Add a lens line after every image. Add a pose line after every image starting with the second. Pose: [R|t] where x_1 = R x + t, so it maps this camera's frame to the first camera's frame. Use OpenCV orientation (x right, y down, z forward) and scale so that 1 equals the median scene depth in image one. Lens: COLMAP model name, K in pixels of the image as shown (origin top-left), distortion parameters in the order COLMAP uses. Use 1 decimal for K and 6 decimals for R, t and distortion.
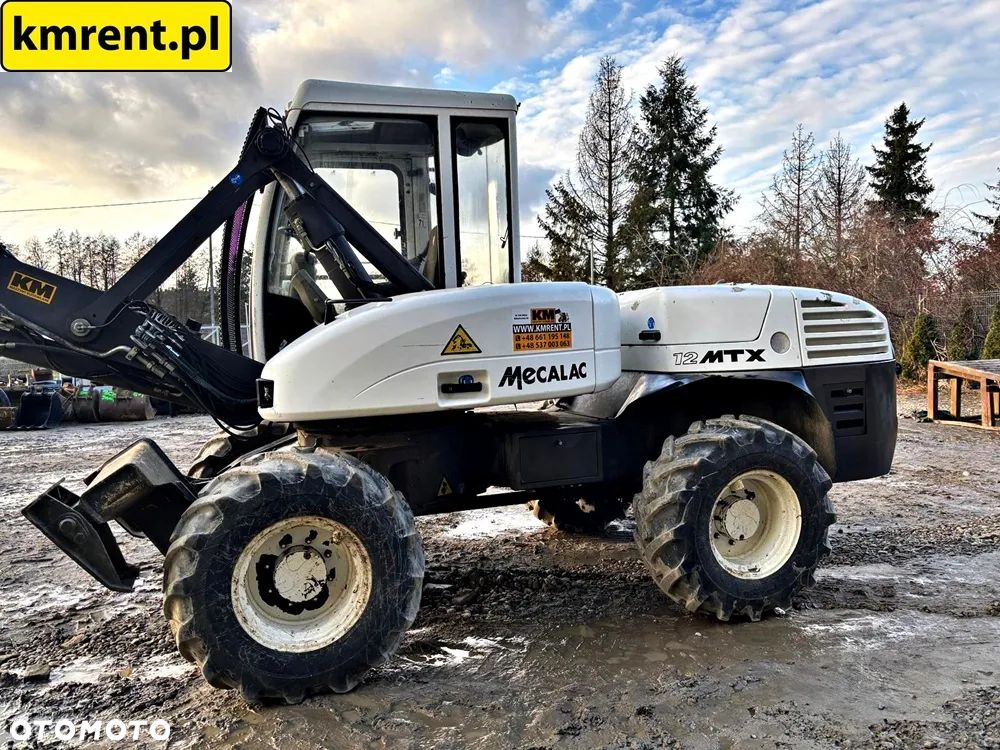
lens RADIAL K [[758.1, 0, 500.8], [0, 758.1, 371.9], [0, 0, 1]] dist [0.051614, -0.062461]
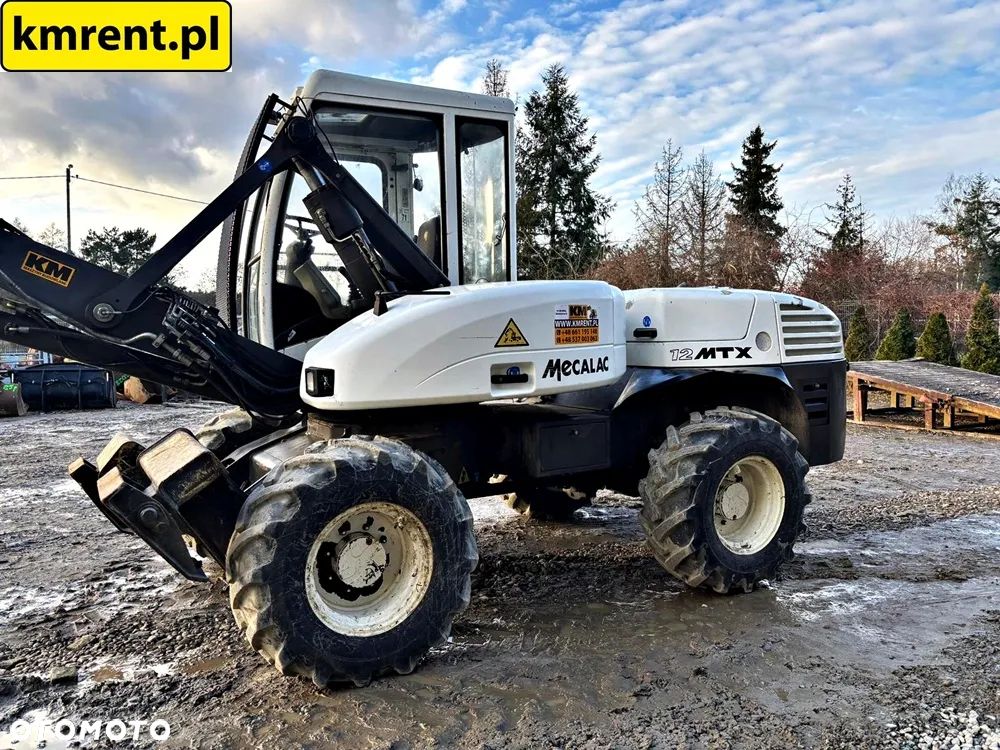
lens RADIAL K [[755.8, 0, 502.5], [0, 755.8, 369.0], [0, 0, 1]] dist [0.047686, -0.057520]
pose [[0.984632, 0.011130, 0.174290, -0.204644], [-0.010926, 0.999938, -0.002129, 0.008445], [-0.174303, 0.000192, 0.984692, -0.023374]]
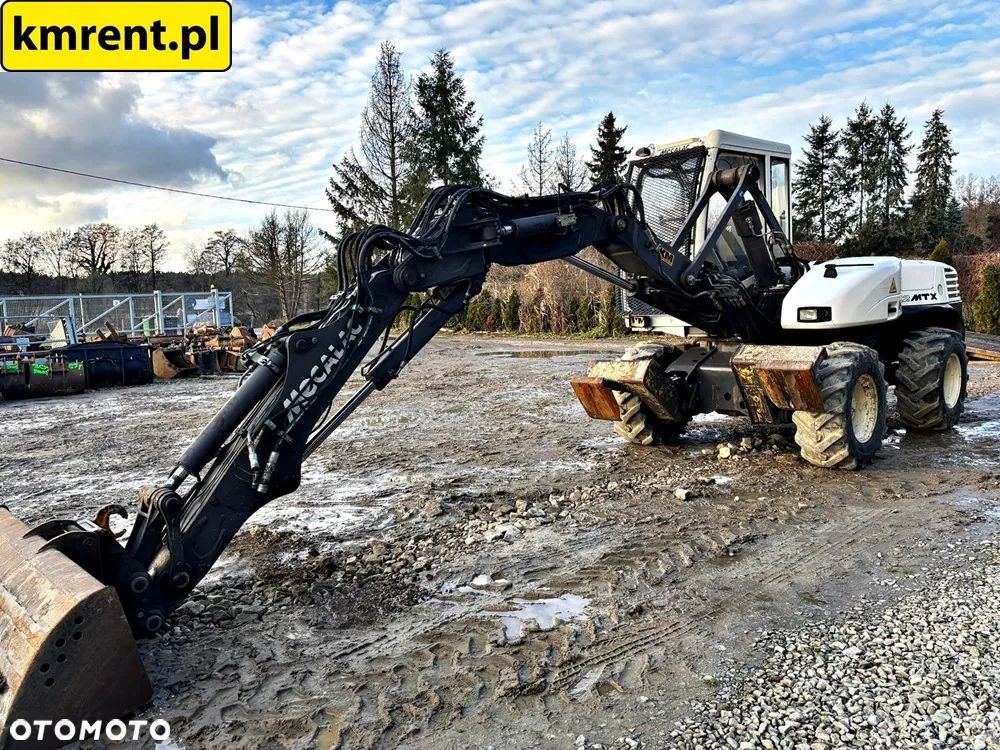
lens RADIAL K [[764.3, 0, 515.5], [0, 764.3, 331.9], [0, 0, 1]] dist [0.026831, -0.011932]
pose [[0.907396, -0.023362, 0.419627, -1.441870], [0.031573, 0.999422, -0.012632, 0.066123], [-0.419090, 0.024711, 0.907609, -0.290410]]
